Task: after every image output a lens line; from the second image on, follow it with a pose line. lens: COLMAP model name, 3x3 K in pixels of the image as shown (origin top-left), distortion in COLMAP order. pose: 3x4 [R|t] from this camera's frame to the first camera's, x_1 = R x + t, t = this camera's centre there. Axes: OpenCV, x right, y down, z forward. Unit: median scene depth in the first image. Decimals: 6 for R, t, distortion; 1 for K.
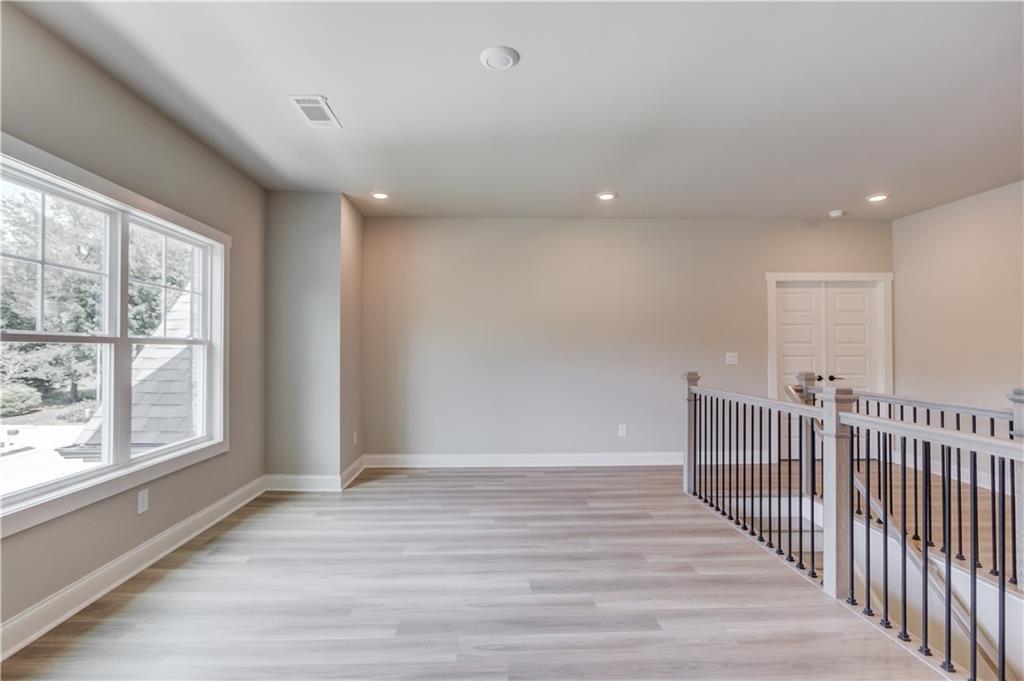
lens RADIAL K [[504.6, 0, 505.3], [0, 504.6, 342.9], [0, 0, 1]] dist [-0.000233, 0.005078]
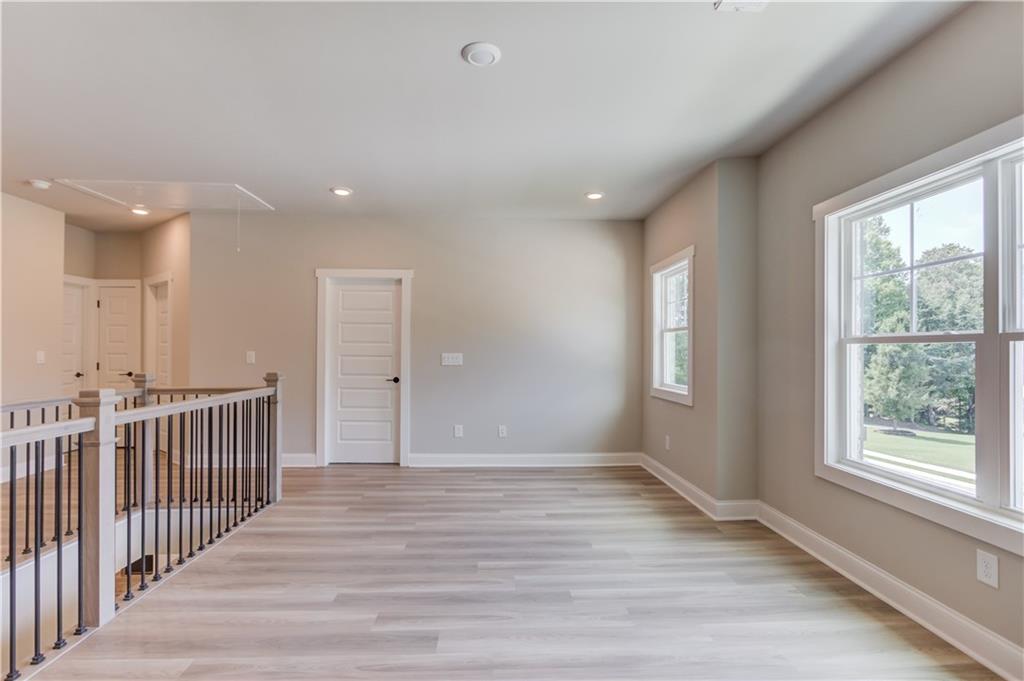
lens RADIAL K [[504.6, 0, 516.6], [0, 504.6, 346.6], [0, 0, 1]] dist [-0.000233, 0.005078]
pose [[-0.999958, -0.003437, -0.008477, -0.074510], [-0.003249, 0.999752, -0.022036, 0.031390], [0.008550, -0.022008, -0.999721, 1.992589]]
